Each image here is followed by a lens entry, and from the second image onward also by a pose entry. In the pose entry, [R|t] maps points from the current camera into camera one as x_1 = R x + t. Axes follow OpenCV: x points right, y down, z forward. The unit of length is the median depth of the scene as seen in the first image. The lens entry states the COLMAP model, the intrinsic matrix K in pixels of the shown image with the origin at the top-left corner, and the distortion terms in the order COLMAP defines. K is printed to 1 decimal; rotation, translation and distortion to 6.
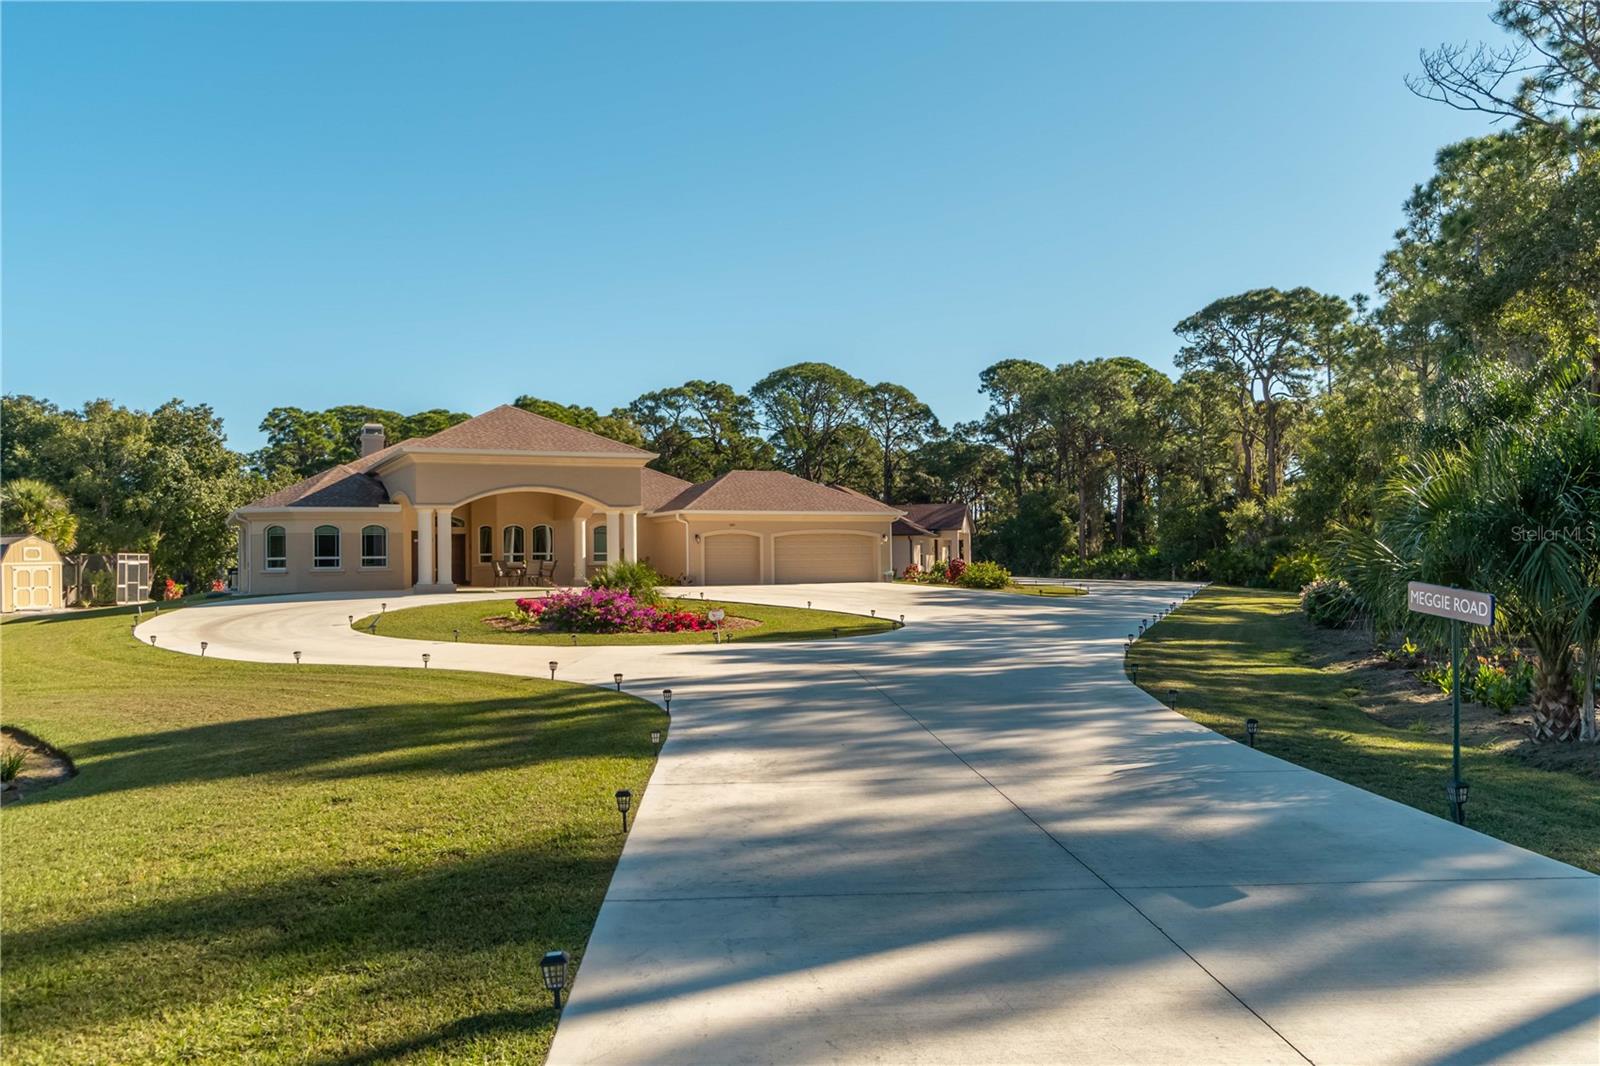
lens RADIAL K [[1251.4, 0, 800.0], [0, 1251.4, 533.0], [0, 0, 1]] dist [0.001735, 0.001370]
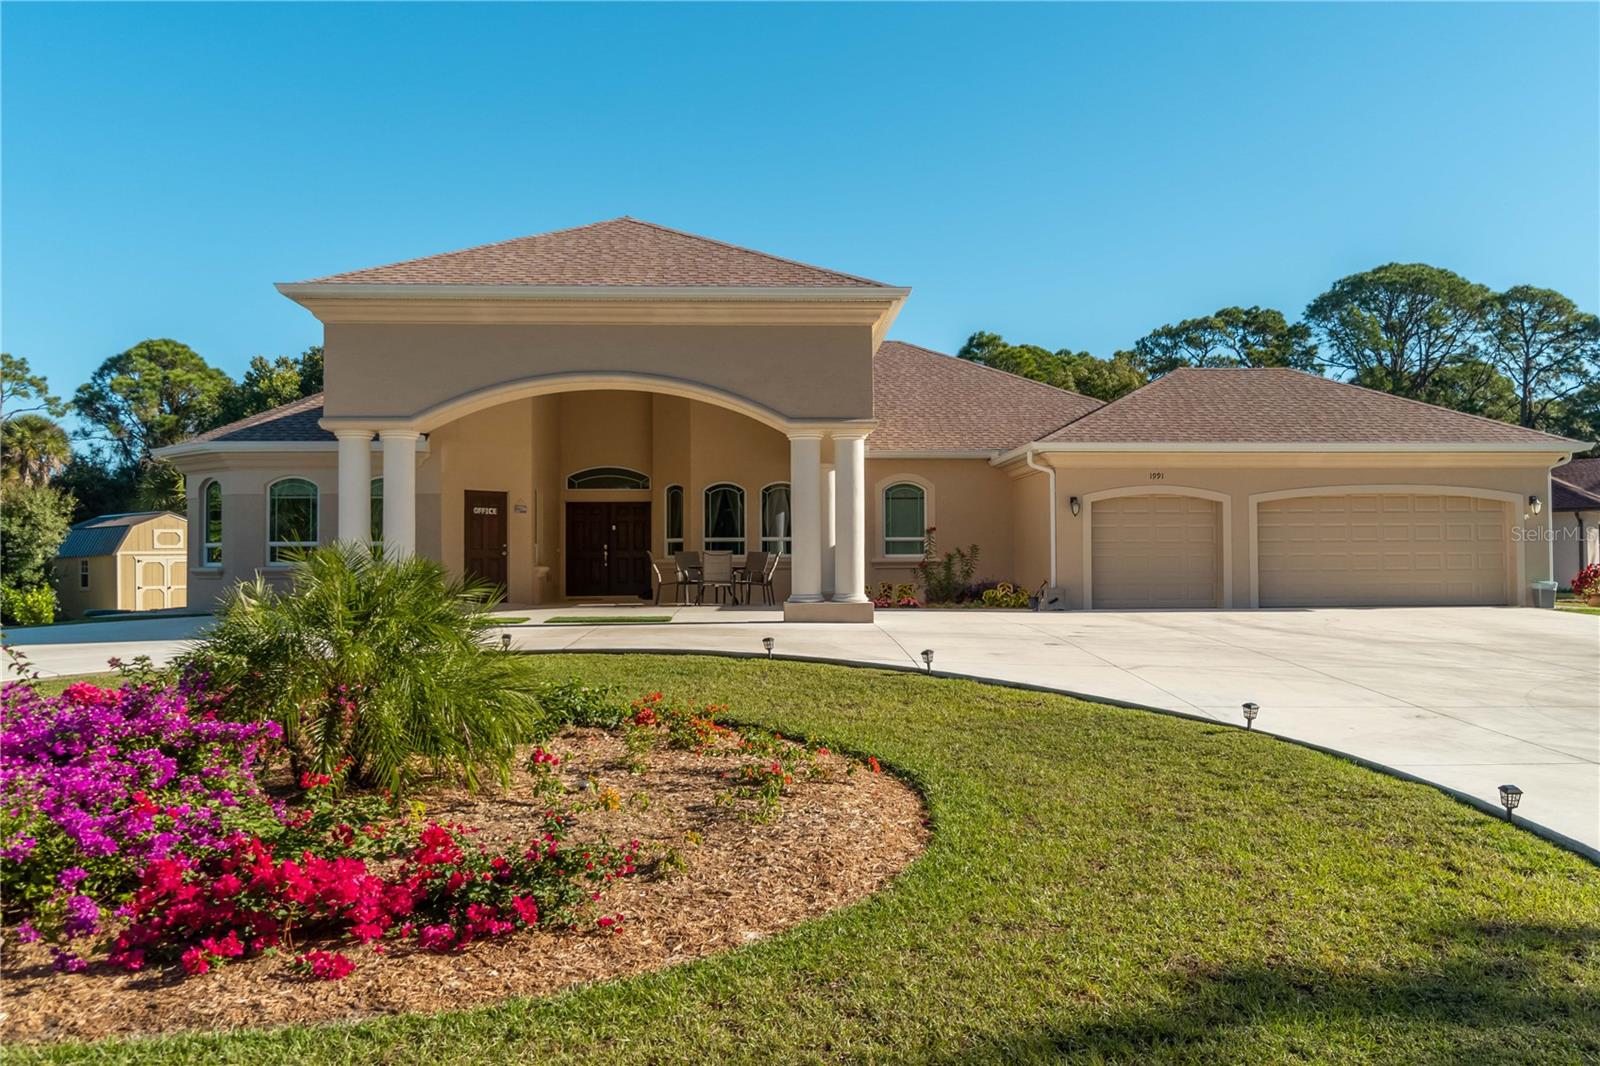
lens RADIAL K [[1326.5, 0, 825.2], [0, 1326.5, 529.3], [0, 0, 1]] dist [-0.011192, -0.000027]
pose [[0.915338, -0.001461, -0.402683, 0.012255], [0.002836, 0.999992, 0.002818, 0.004727], [0.402676, -0.003721, 0.915335, 0.216049]]
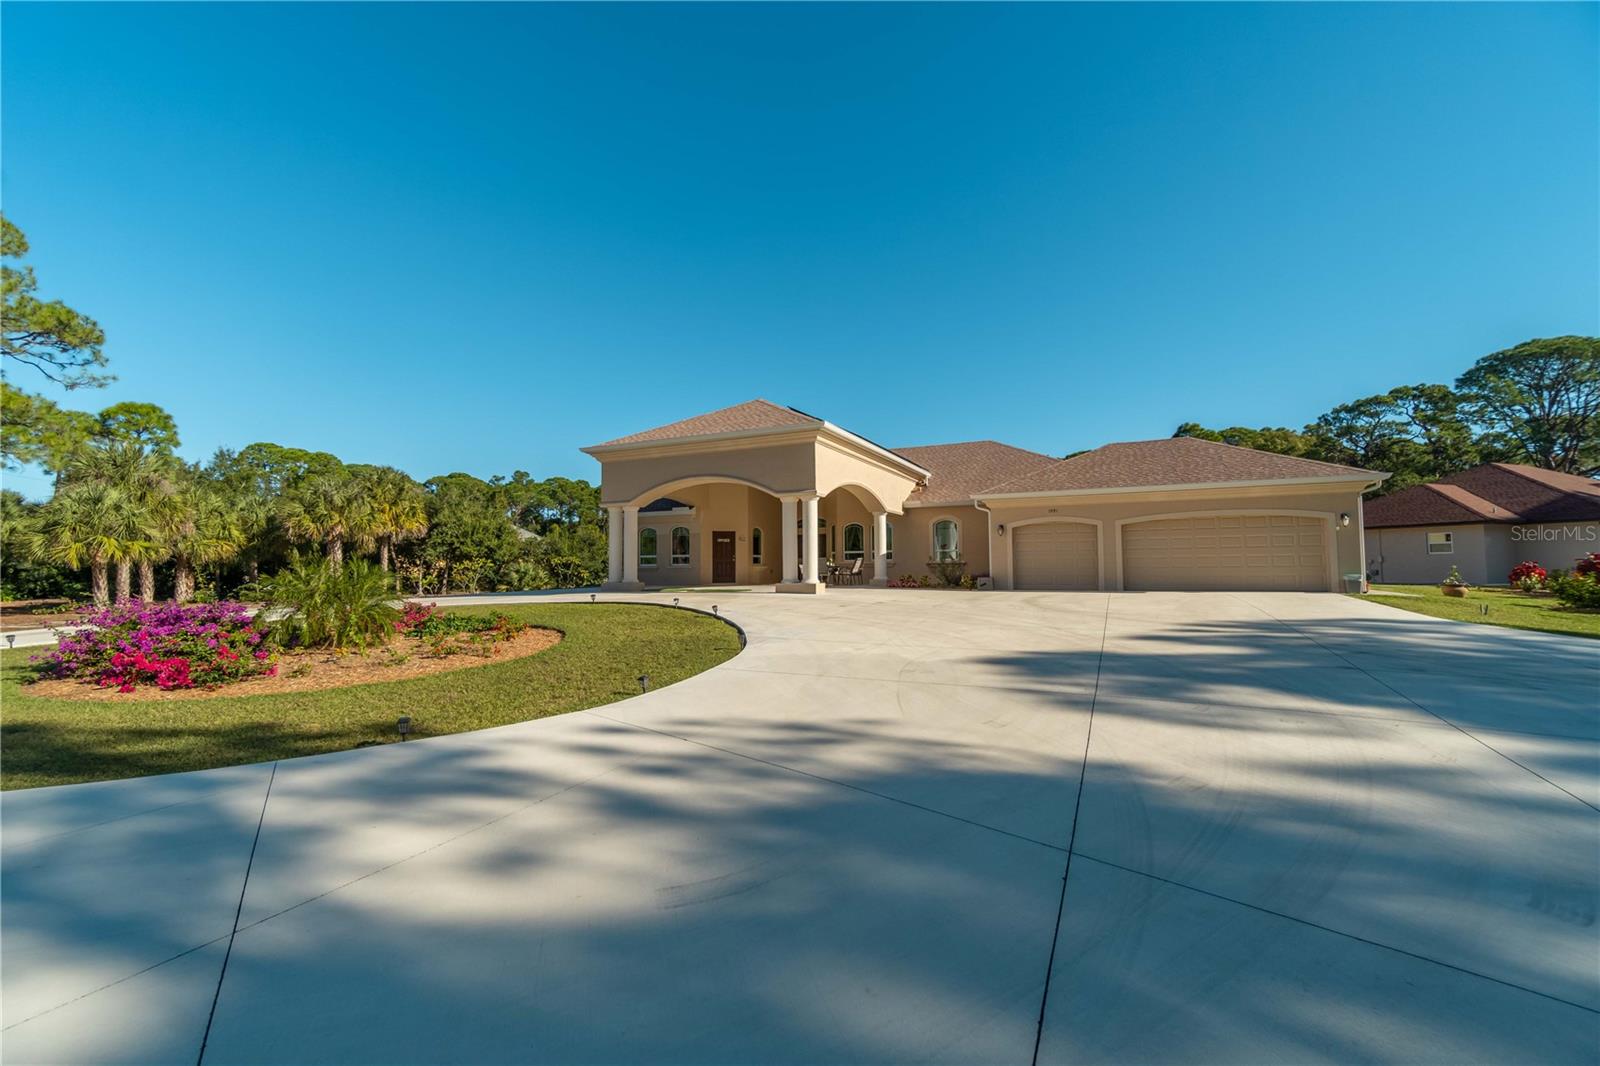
lens RADIAL K [[687.0, 0, 789.6], [0, 687.0, 534.5], [0, 0, 1]] dist [-0.002812, 0.000055]
pose [[0.593837, -0.030401, -0.804011, 0.078265], [0.020046, 0.999535, -0.022989, 0.006030], [0.804336, -0.002466, 0.594170, 0.262510]]
